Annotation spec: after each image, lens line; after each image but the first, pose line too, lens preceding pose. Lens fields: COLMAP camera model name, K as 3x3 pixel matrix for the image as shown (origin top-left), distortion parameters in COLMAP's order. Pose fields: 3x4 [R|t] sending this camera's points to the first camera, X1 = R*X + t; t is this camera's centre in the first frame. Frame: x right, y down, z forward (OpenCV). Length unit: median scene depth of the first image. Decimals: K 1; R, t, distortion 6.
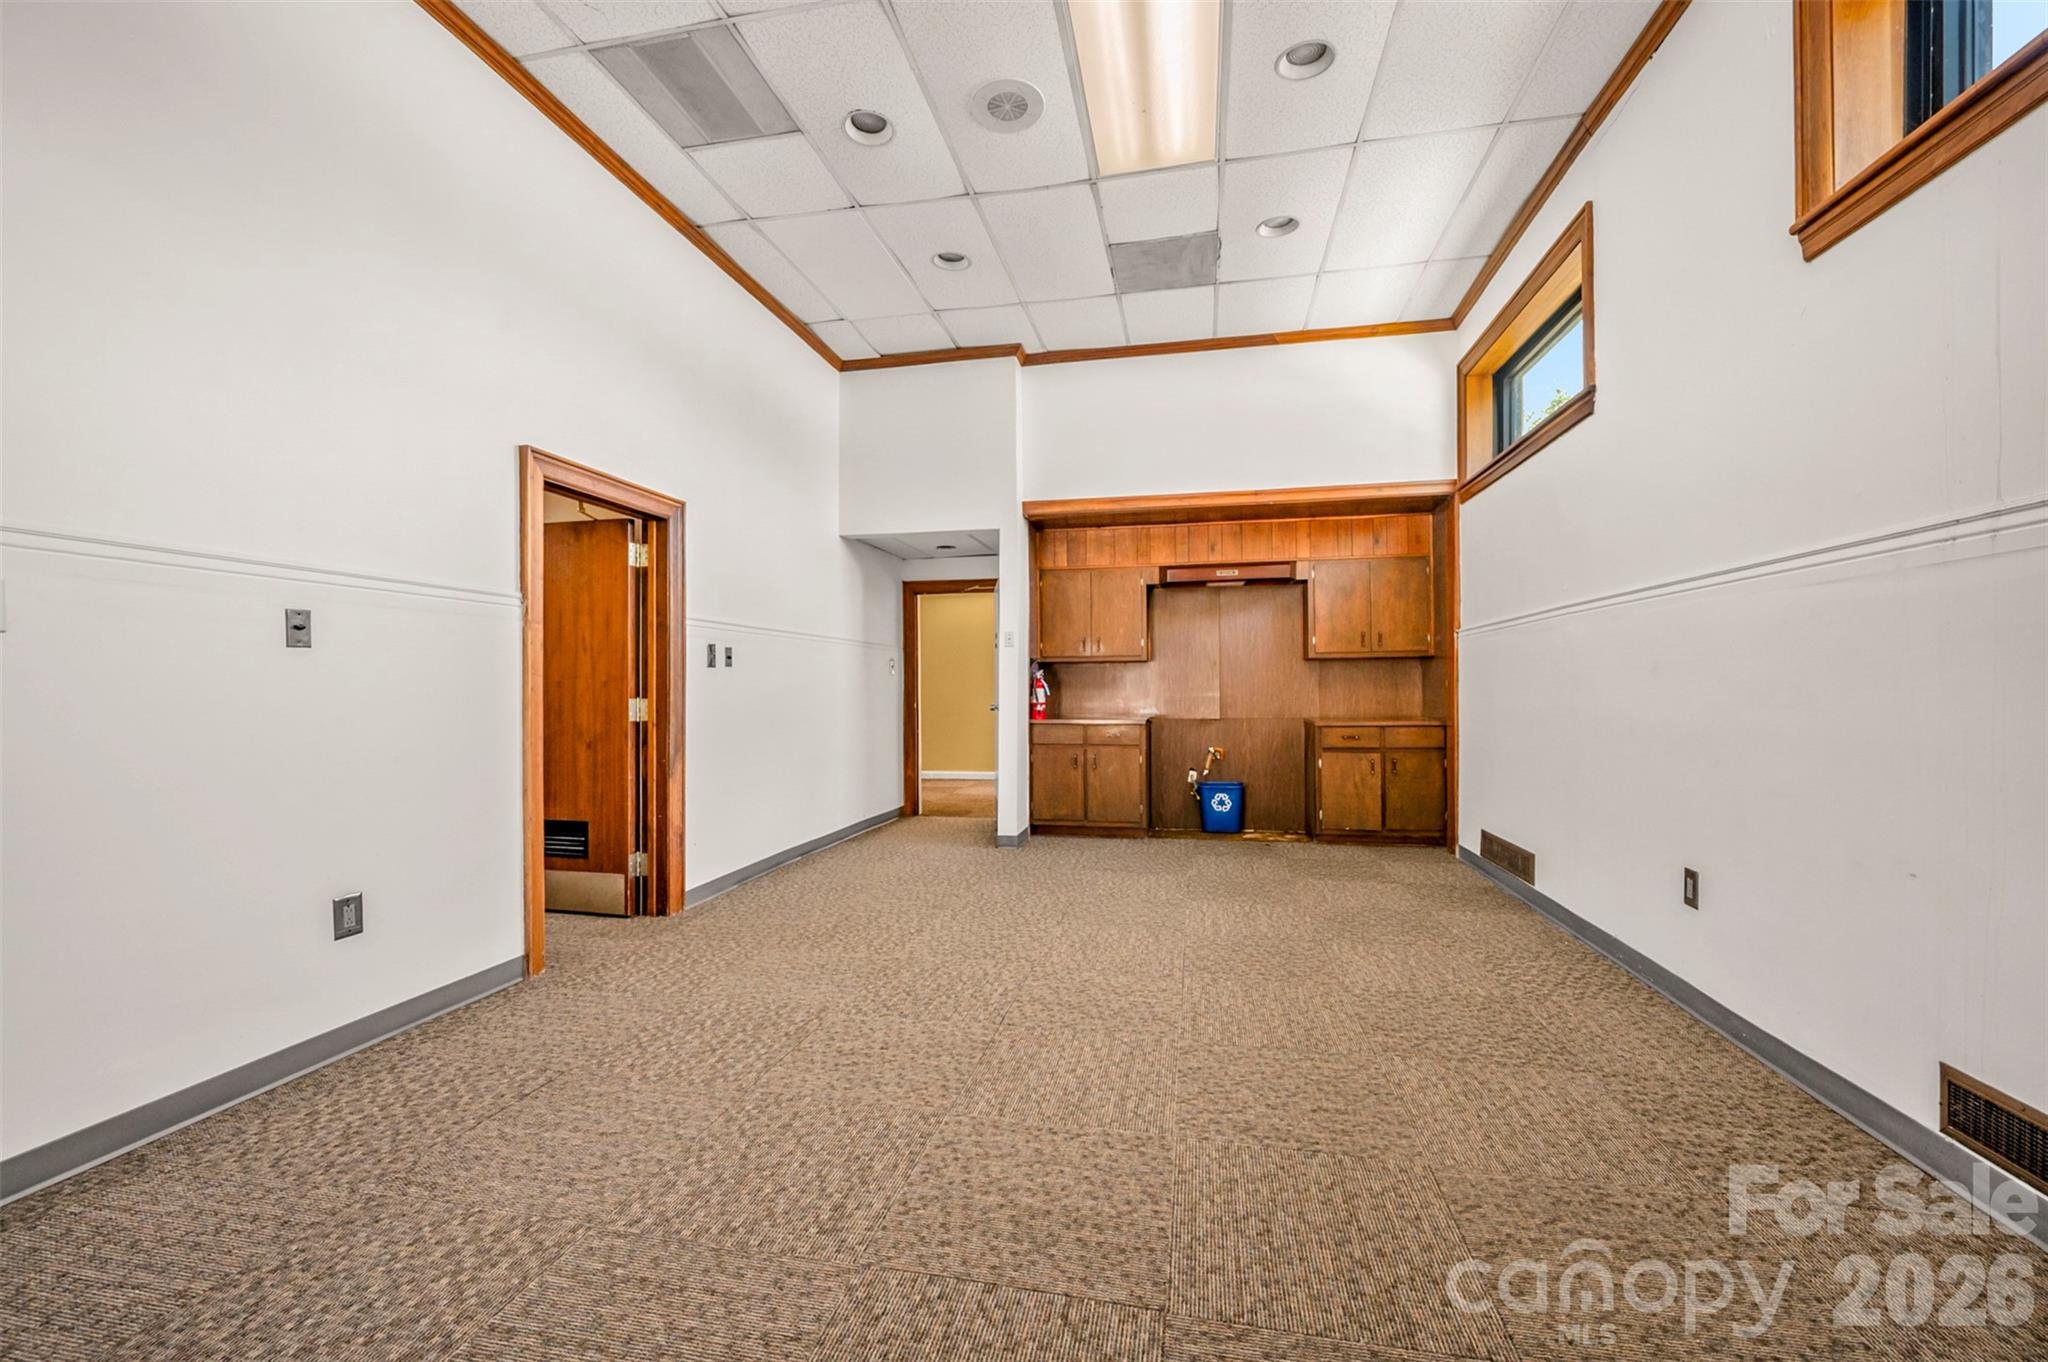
lens RADIAL K [[829.2, 0, 1019.5], [0, 829.2, 688.6], [0, 0, 1]] dist [0.001909, 0.000350]
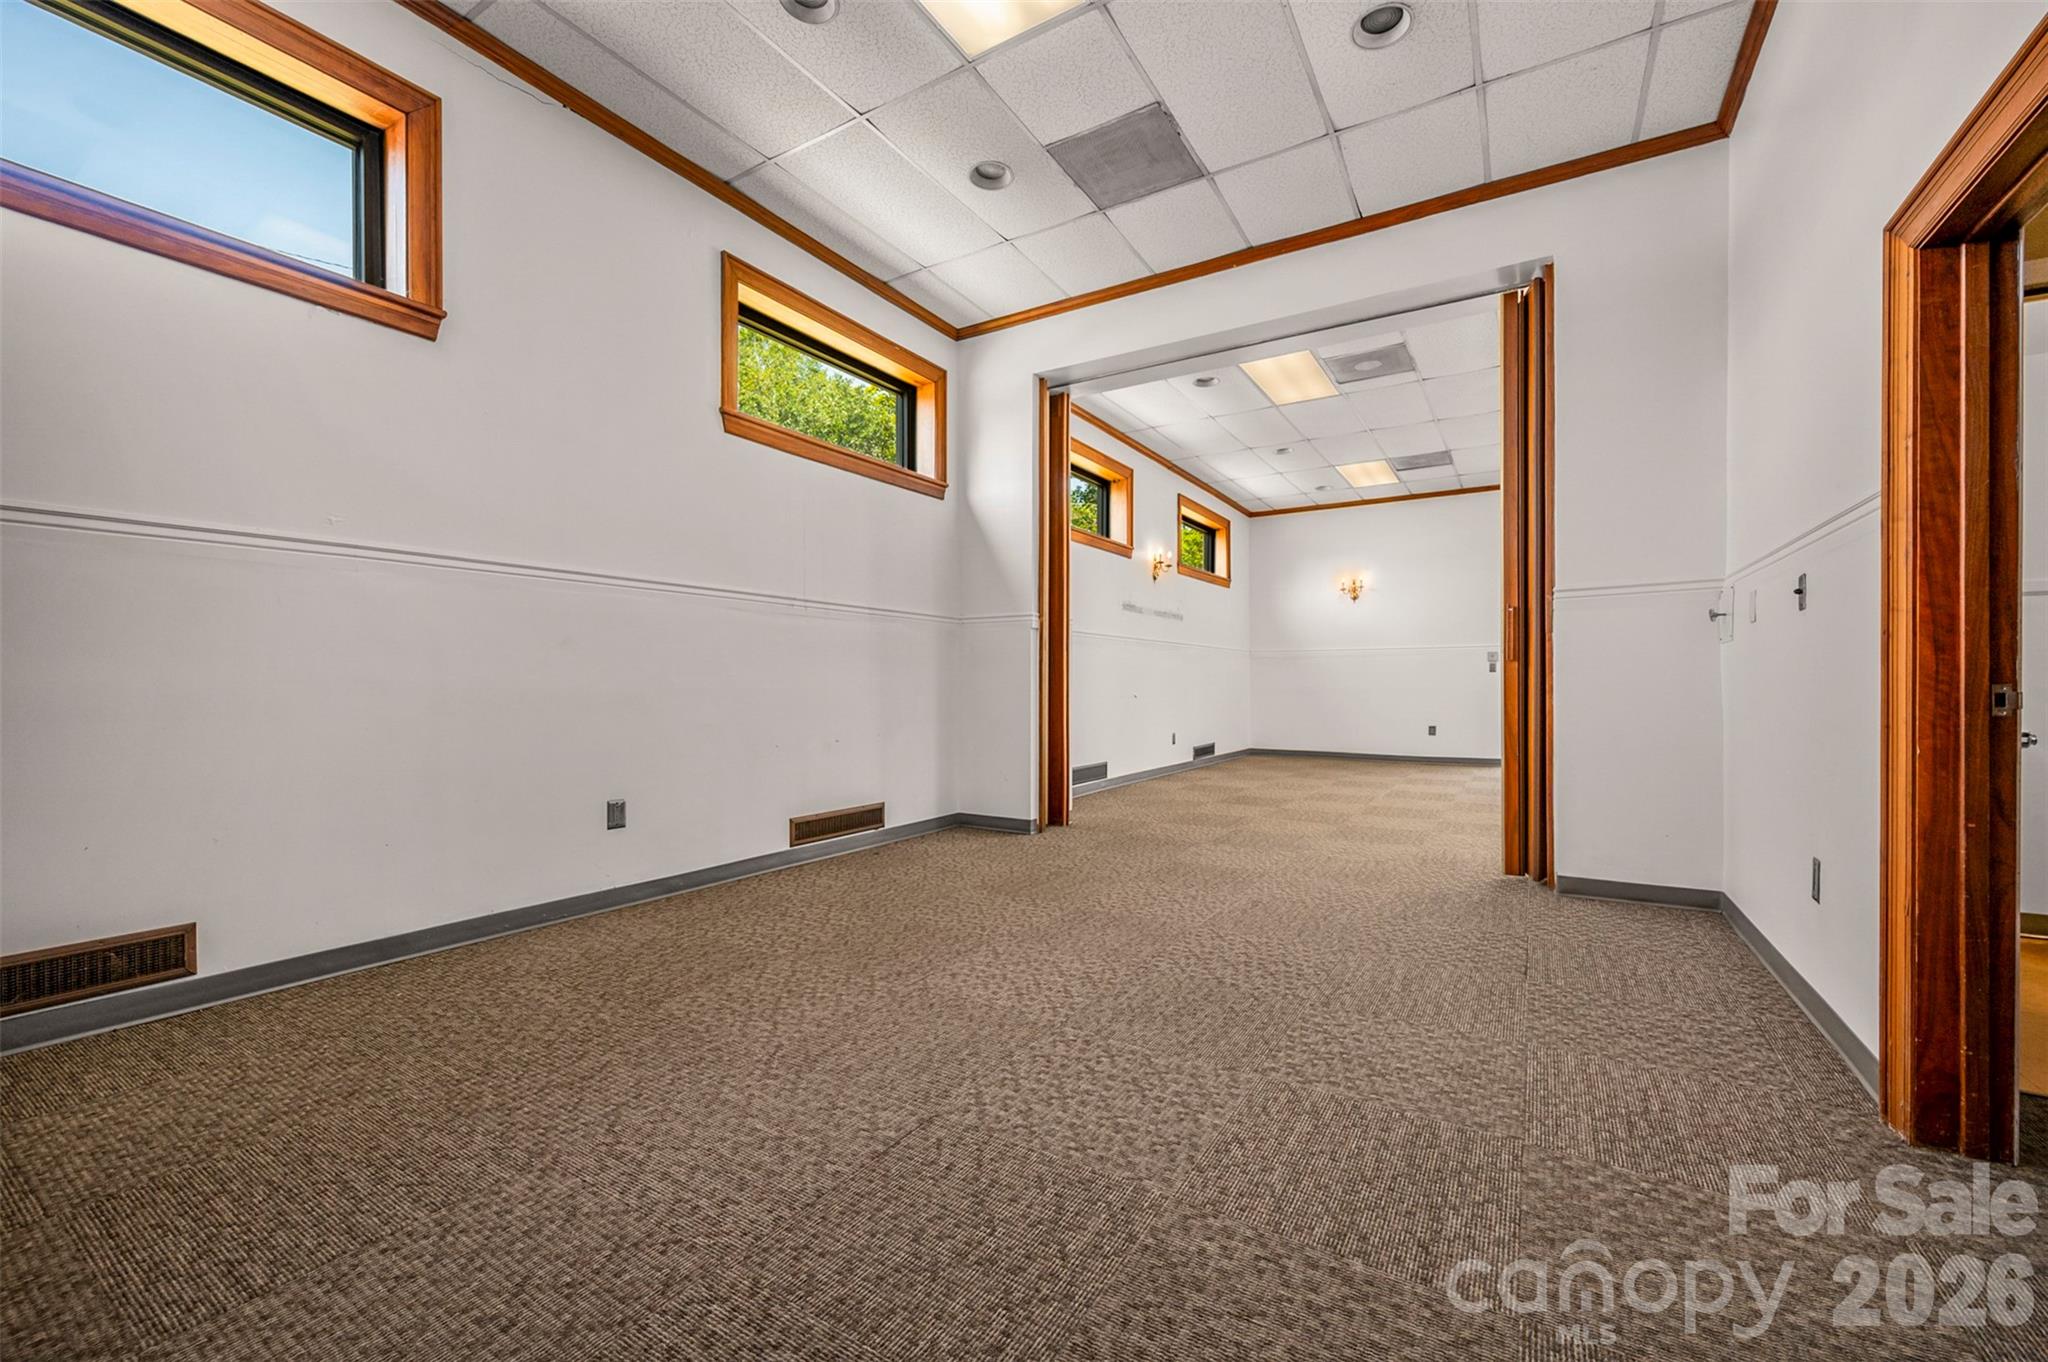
lens RADIAL K [[829.2, 0, 1017.6], [0, 829.2, 682.8], [0, 0, 1]] dist [0.001909, 0.000350]
pose [[-0.939616, 0.001884, 0.342225, -0.233290], [0.000469, 0.999991, -0.004217, 0.038487], [-0.342230, -0.003802, -0.939609, 1.996523]]
